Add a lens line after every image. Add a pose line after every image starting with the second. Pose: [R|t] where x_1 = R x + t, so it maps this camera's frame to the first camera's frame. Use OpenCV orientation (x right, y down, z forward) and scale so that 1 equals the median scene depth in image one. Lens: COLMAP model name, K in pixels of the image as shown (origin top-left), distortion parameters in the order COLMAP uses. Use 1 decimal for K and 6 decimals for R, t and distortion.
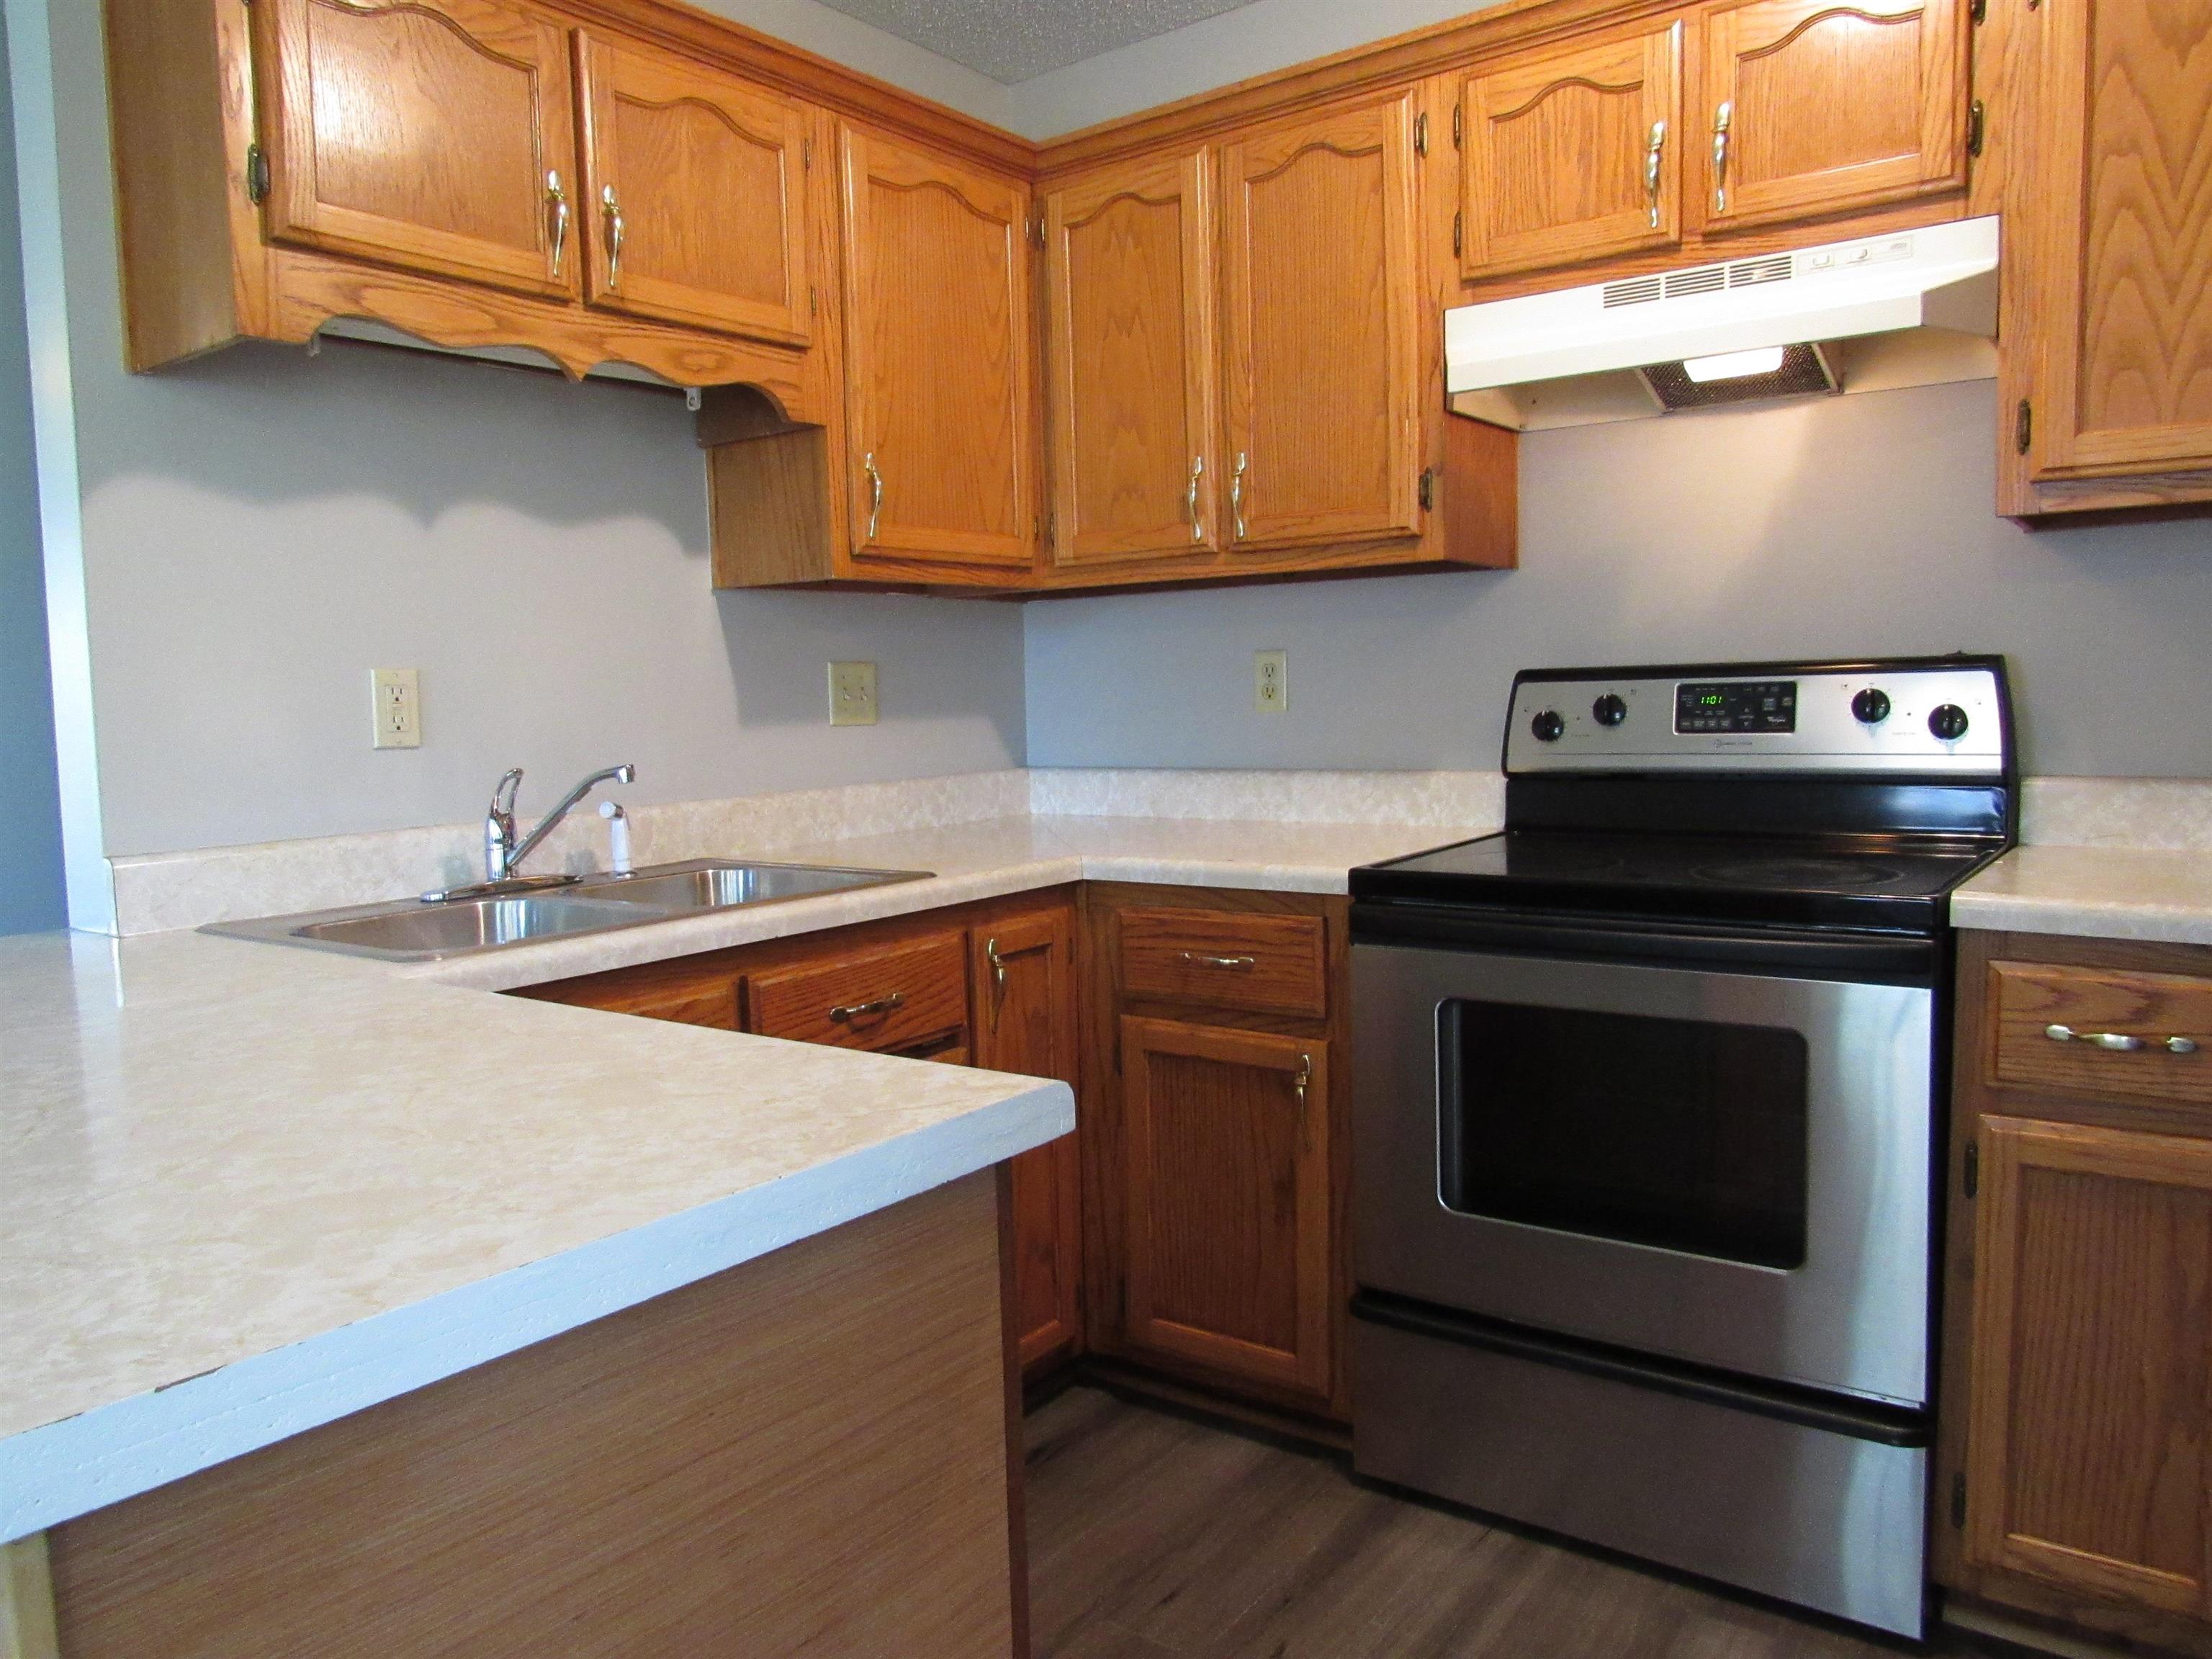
lens RADIAL K [[1588.2, 0, 1097.8], [0, 1588.2, 840.9], [0, 0, 1]] dist [-0.039639, 0.043887]
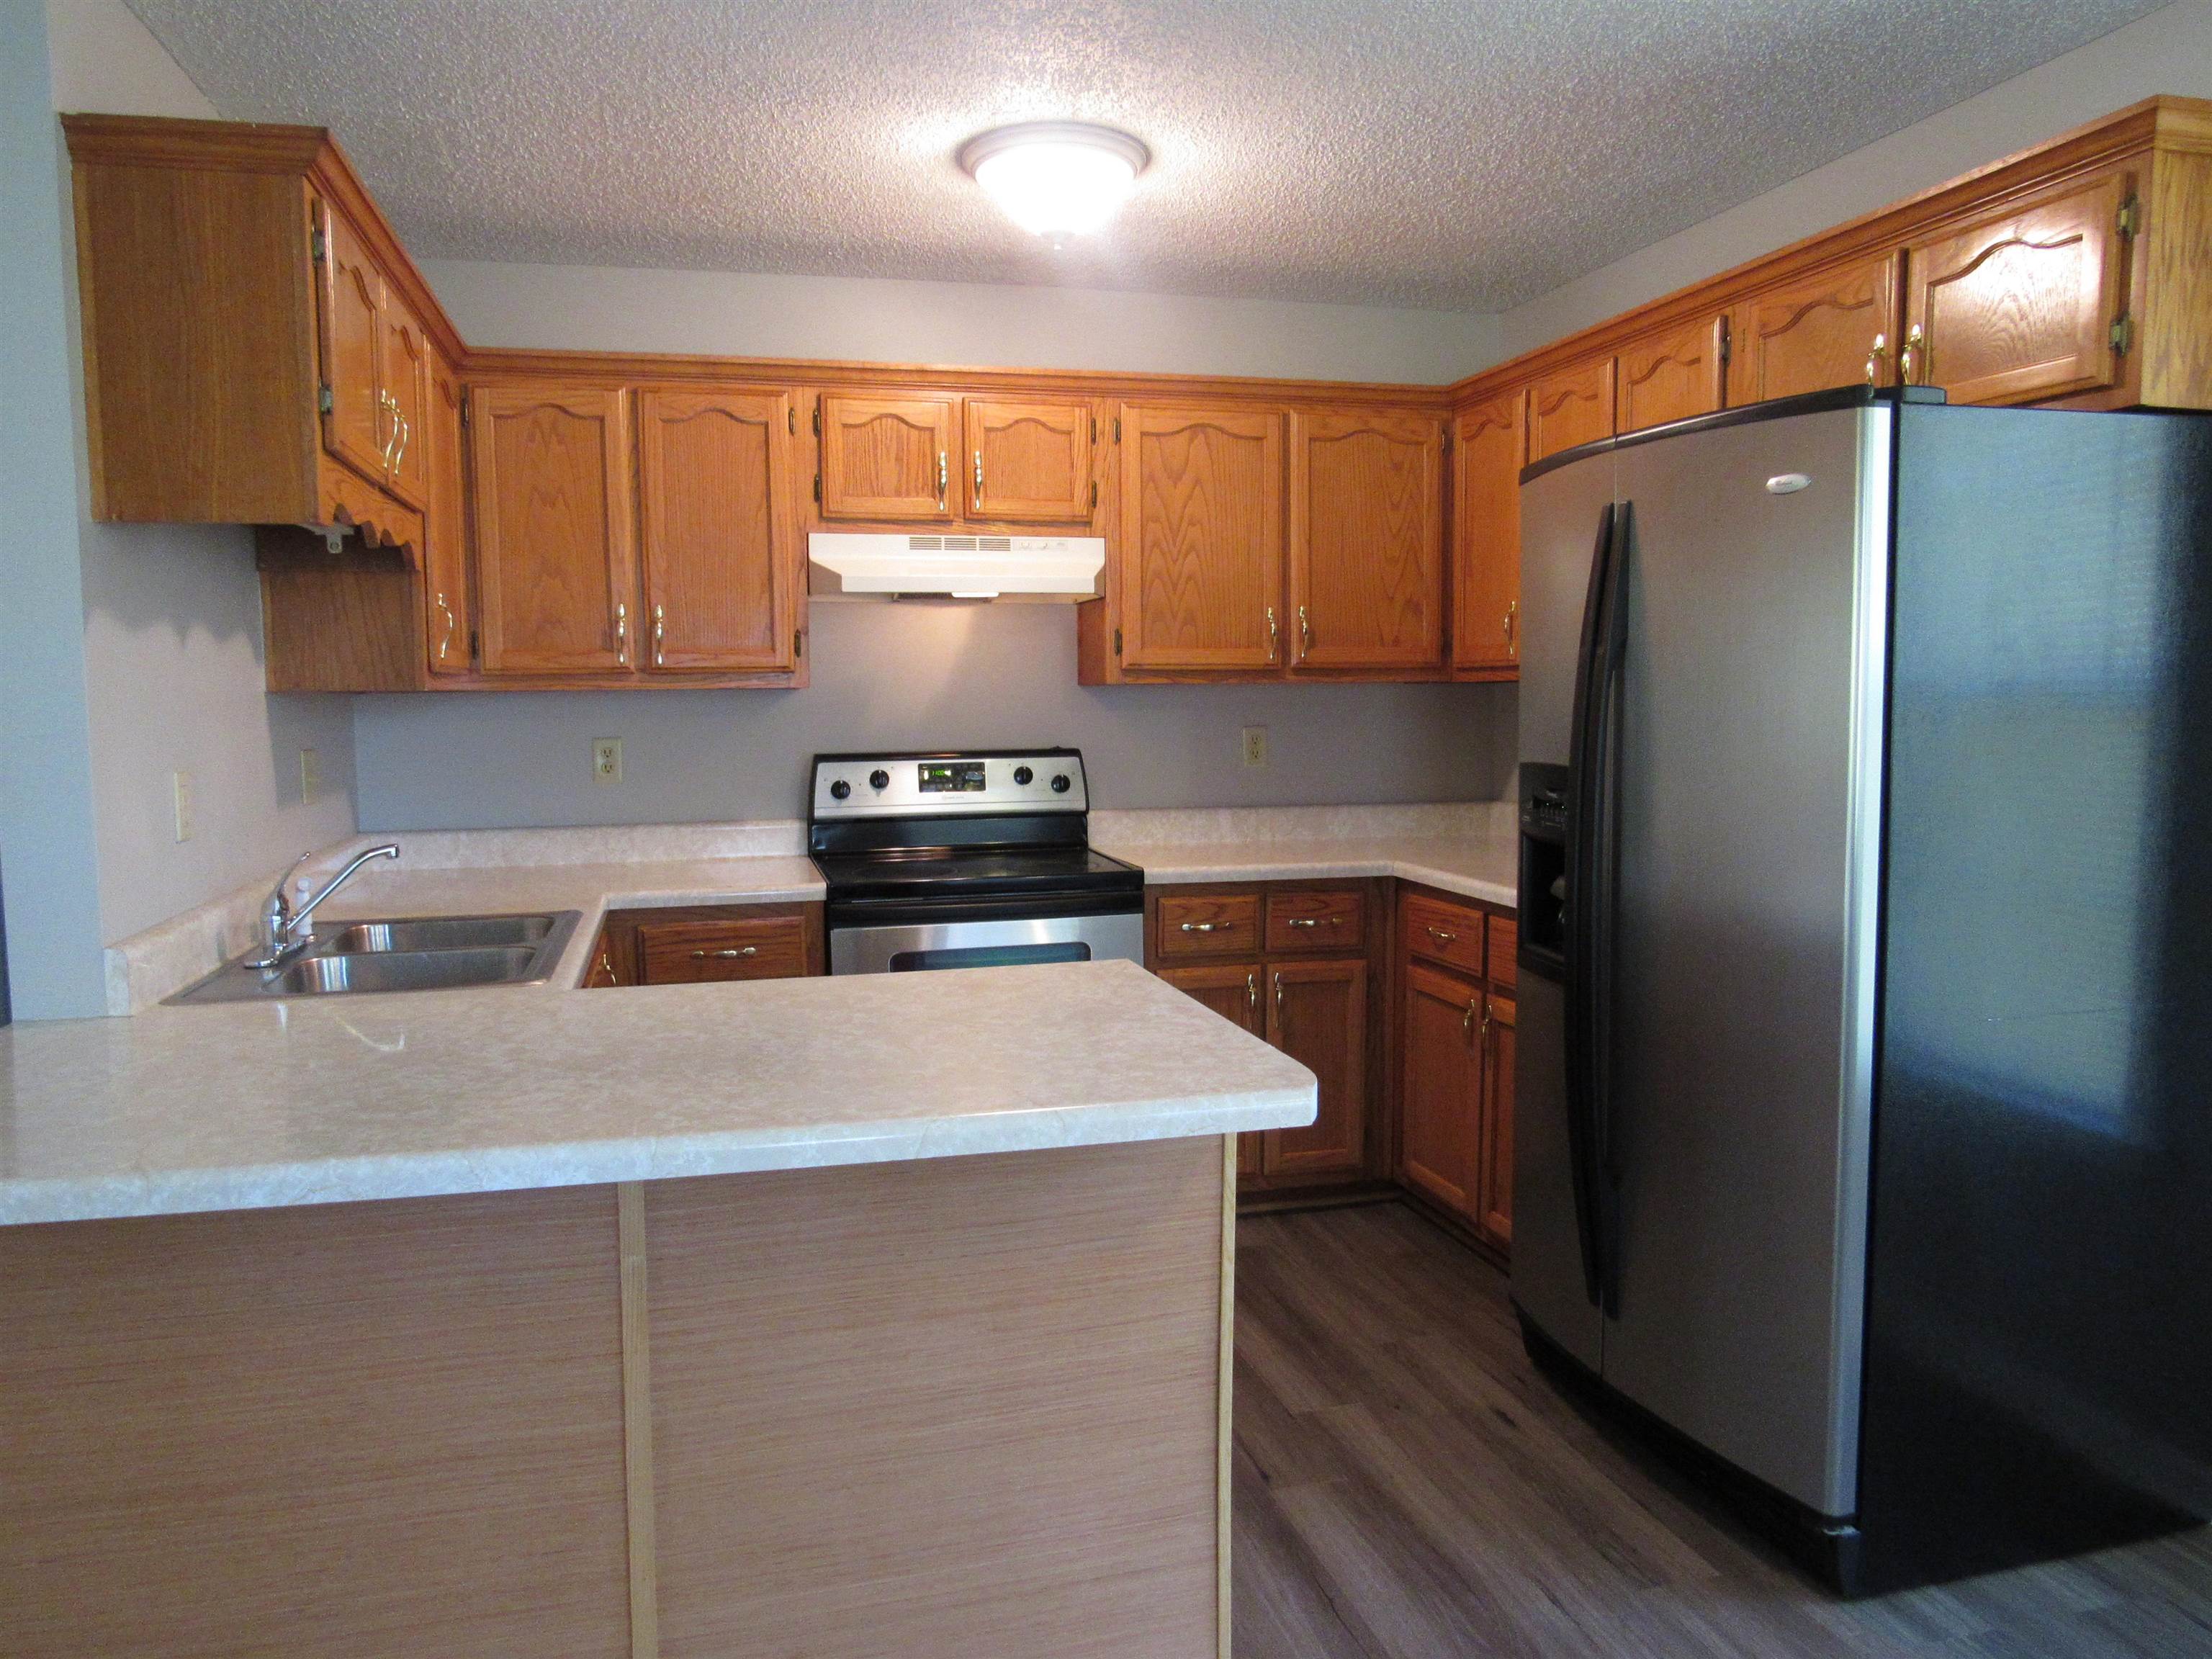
lens RADIAL K [[1588.2, 0, 1097.8], [0, 1588.2, 840.9], [0, 0, 1]] dist [-0.039639, 0.043887]
pose [[0.621557, -0.052437, 0.781612, -0.869356], [0.067162, 0.997650, 0.013522, -0.027242], [-0.780485, 0.044090, 0.623618, -0.214159]]
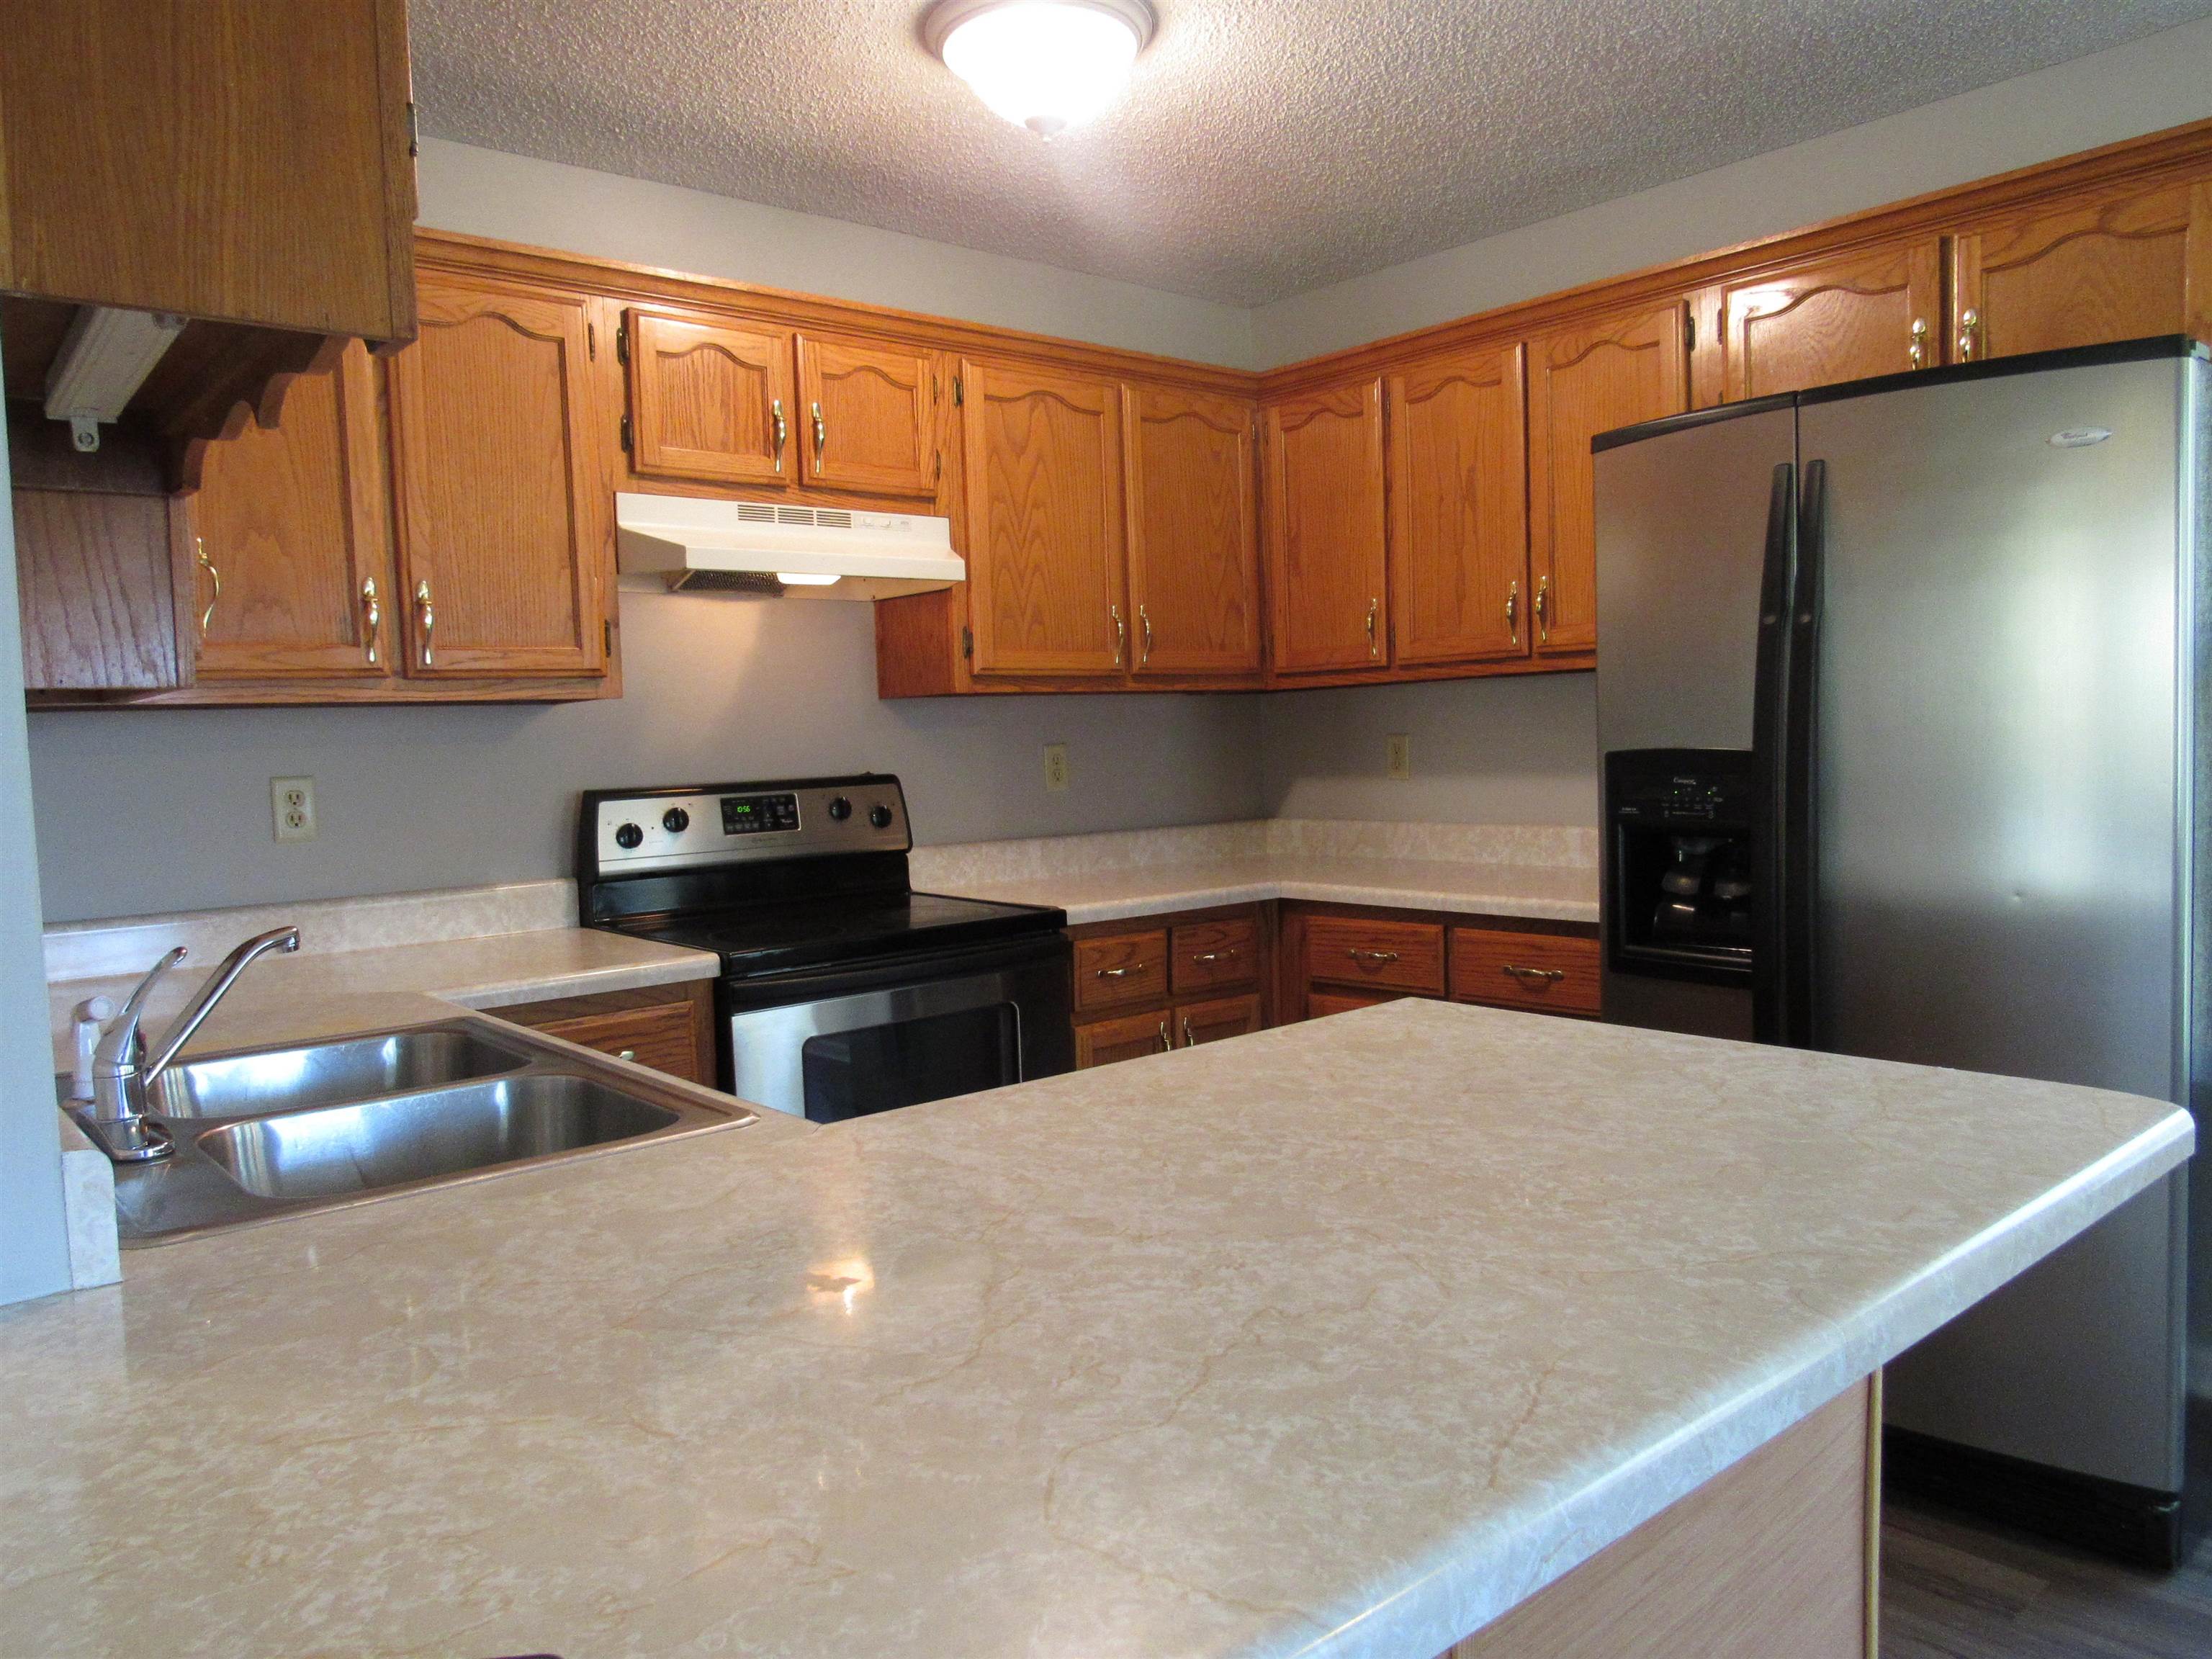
lens RADIAL K [[1588.2, 0, 1097.8], [0, 1588.2, 840.9], [0, 0, 1]] dist [-0.039639, 0.043887]
pose [[0.209246, -0.046306, 0.976766, -0.889054], [0.121398, 0.992381, 0.021040, -0.054370], [-0.970298, 0.114175, 0.213273, 0.421144]]
